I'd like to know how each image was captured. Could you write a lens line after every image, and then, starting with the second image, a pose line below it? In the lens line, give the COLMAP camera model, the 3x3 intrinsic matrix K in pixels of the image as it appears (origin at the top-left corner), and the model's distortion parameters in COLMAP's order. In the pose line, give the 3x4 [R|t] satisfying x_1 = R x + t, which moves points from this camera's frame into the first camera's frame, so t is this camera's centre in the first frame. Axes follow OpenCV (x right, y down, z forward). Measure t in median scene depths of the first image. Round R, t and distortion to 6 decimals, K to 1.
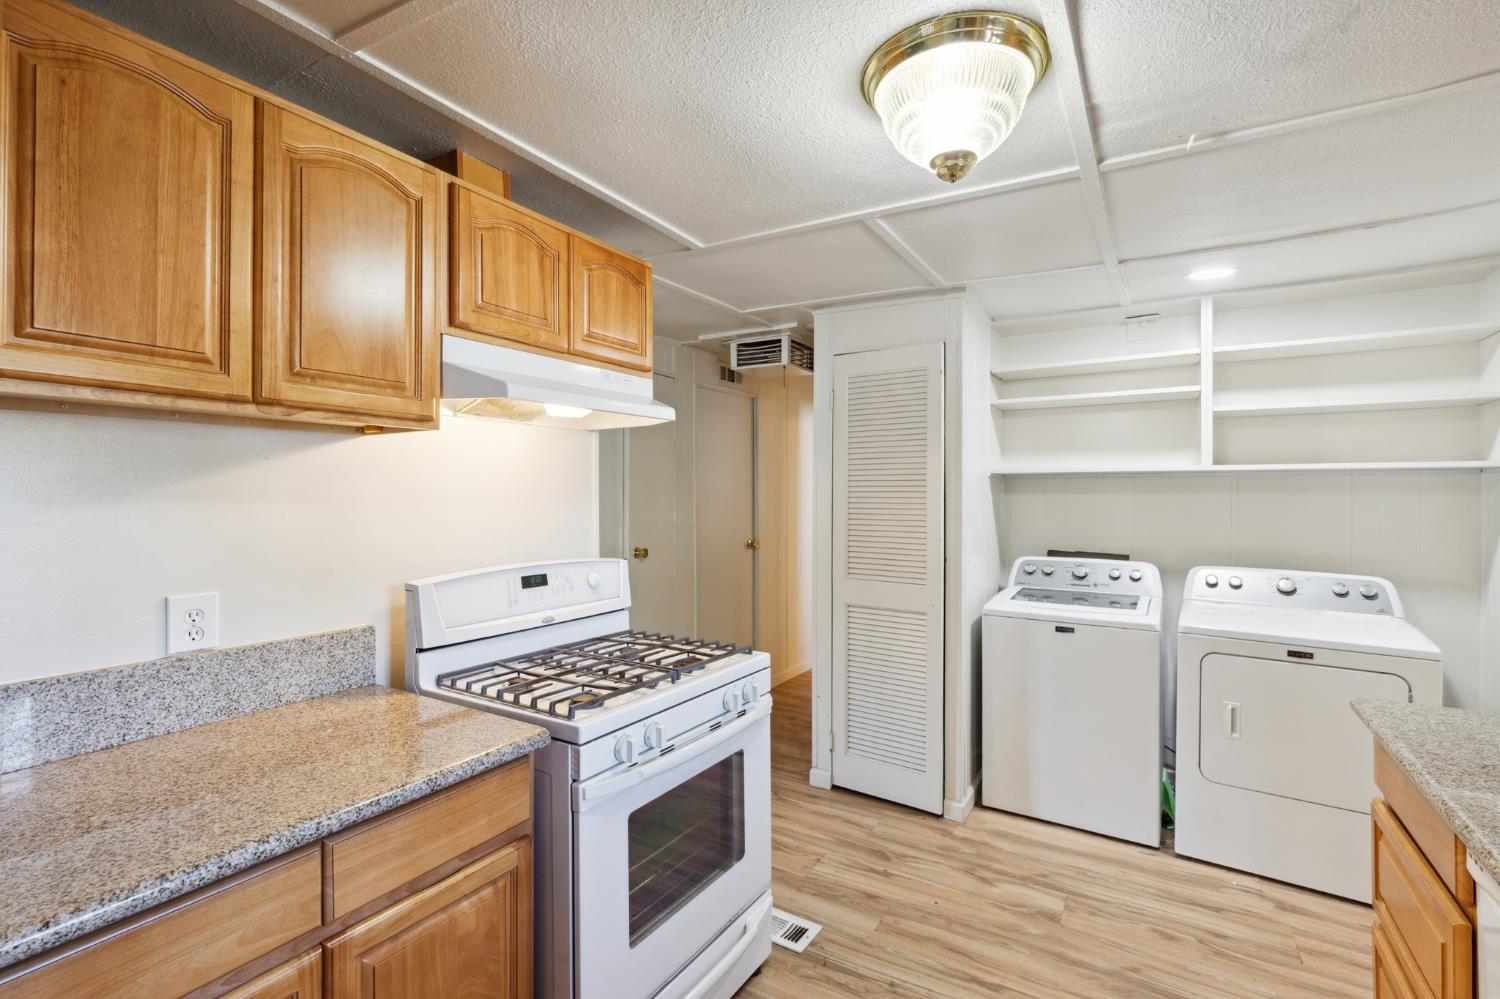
lens RADIAL K [[679.3, 0, 751.9], [0, 679.3, 491.3], [0, 0, 1]] dist [0.003983, 0.000659]
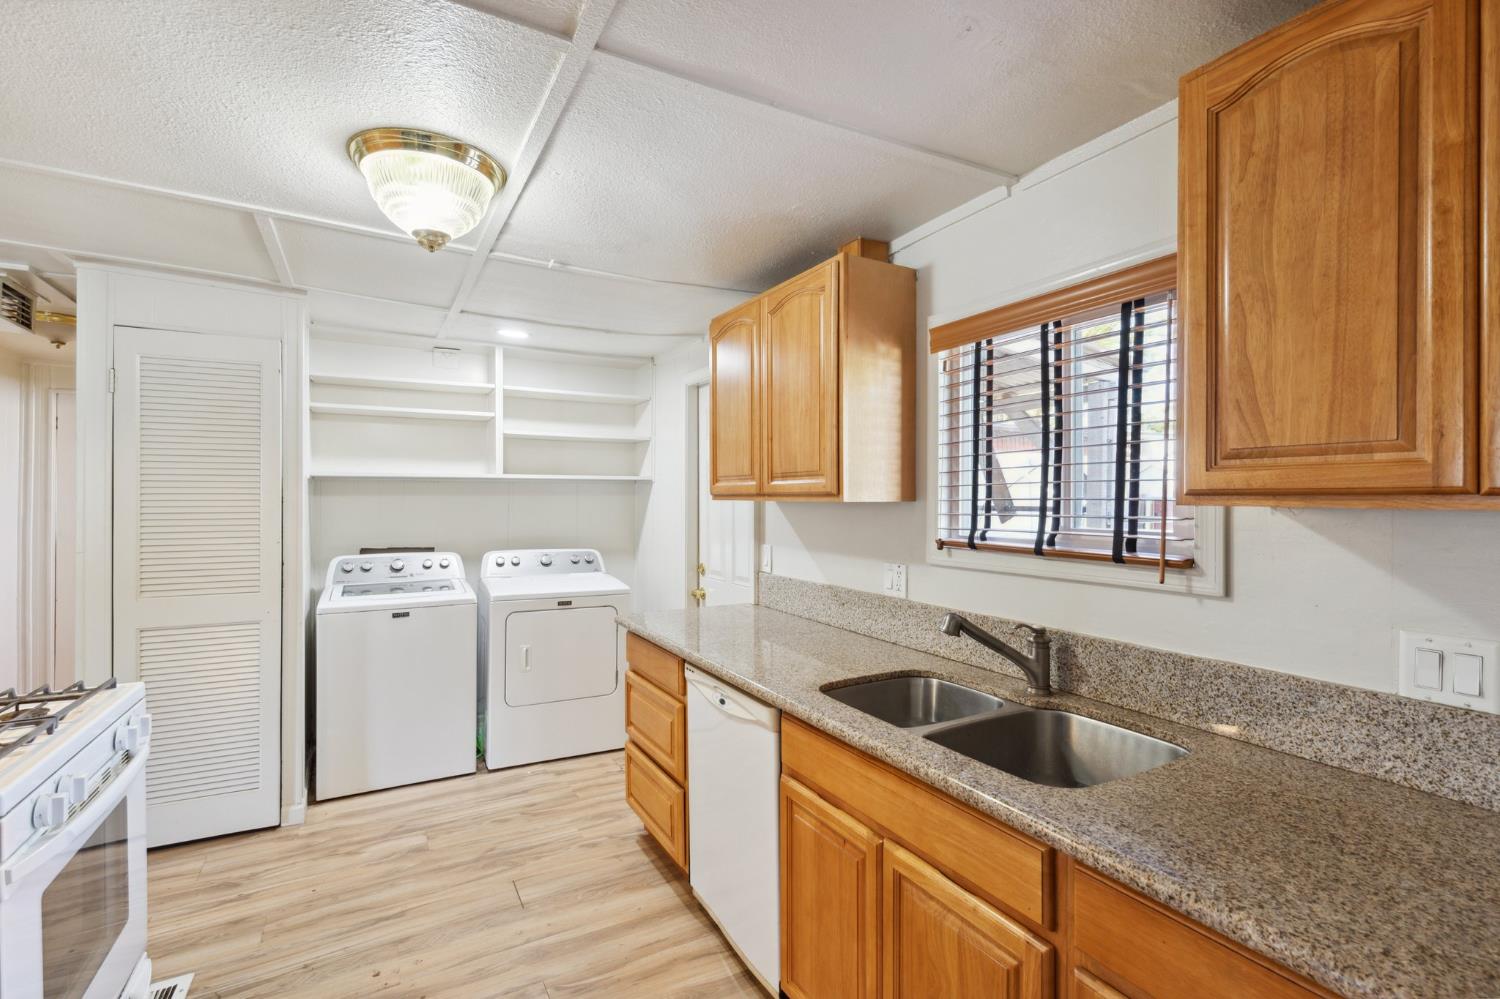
lens RADIAL K [[679.3, 0, 747.5], [0, 679.3, 498.4], [0, 0, 1]] dist [0.003983, 0.000659]
pose [[0.493211, -0.006792, 0.869883, -0.266076], [-0.001794, 0.999959, 0.008825, -0.003386], [-0.869908, -0.005913, 0.493178, -0.074443]]
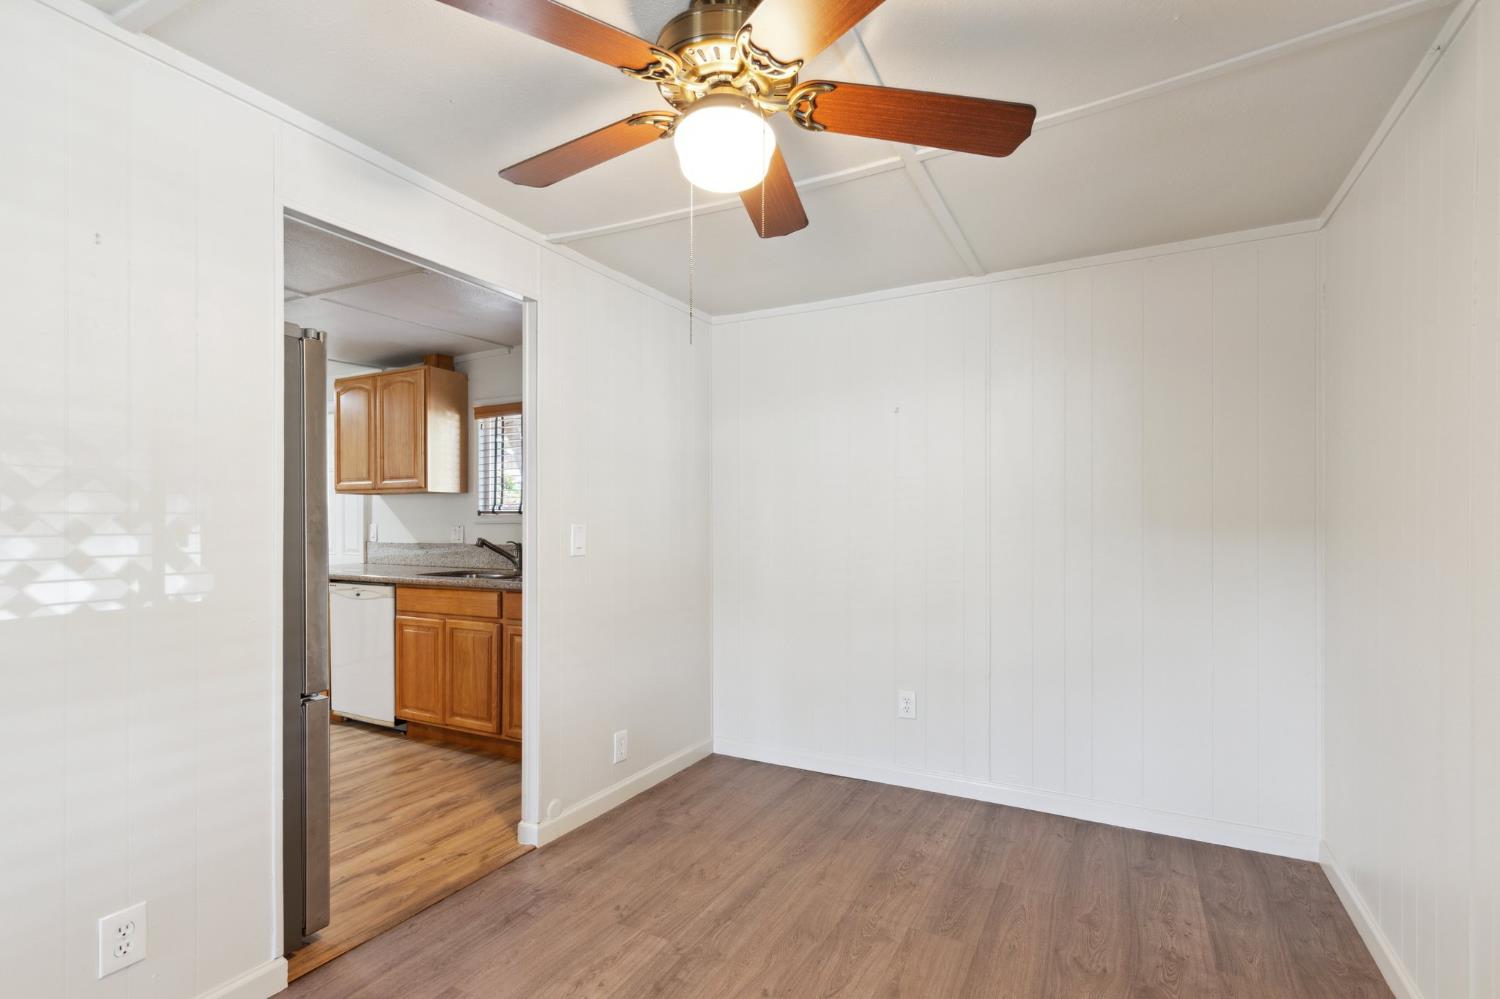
lens RADIAL K [[679.3, 0, 758.6], [0, 679.3, 523.2], [0, 0, 1]] dist [0.003983, 0.000659]
pose [[-0.080403, -0.007407, 0.996735, -1.559016], [-0.004663, 0.999964, 0.007055, 0.099053], [-0.996752, -0.004081, -0.080435, -0.575870]]
